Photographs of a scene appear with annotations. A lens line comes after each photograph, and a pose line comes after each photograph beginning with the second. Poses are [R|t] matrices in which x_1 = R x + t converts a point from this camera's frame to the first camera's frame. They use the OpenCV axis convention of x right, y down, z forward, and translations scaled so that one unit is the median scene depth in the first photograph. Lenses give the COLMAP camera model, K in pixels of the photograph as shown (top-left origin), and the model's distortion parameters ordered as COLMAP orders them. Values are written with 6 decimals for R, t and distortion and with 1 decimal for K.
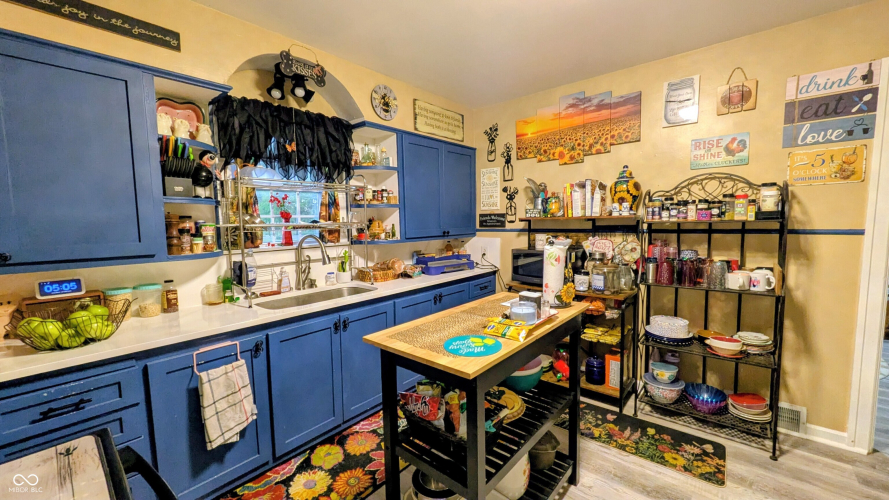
lens RADIAL K [[347.1, 0, 444.2], [0, 347.1, 247.3], [0, 0, 1]] dist [-0.002672, -0.000495]
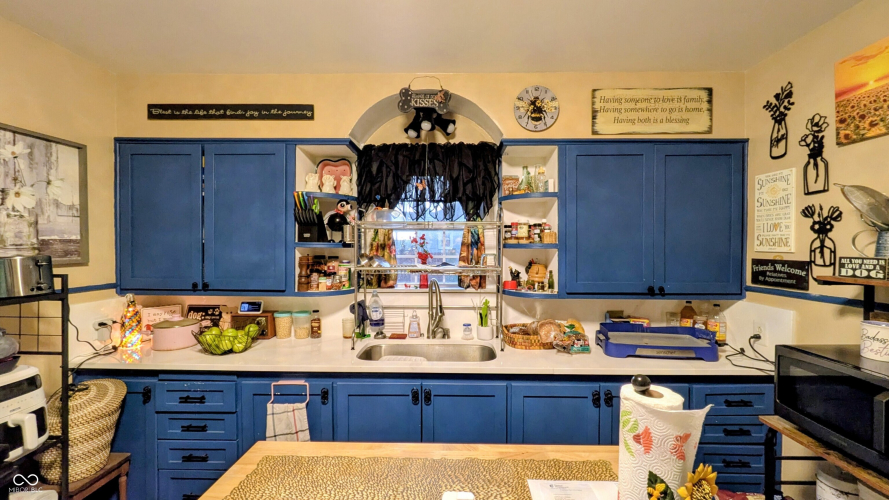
lens RADIAL K [[347.1, 0, 442.5], [0, 347.1, 250.9], [0, 0, 1]] dist [-0.002672, -0.000495]
pose [[0.637636, 0.026491, -0.769882, 0.281605], [-0.075835, 0.996713, -0.028513, -0.076844], [0.766596, 0.076565, 0.637549, 0.396175]]
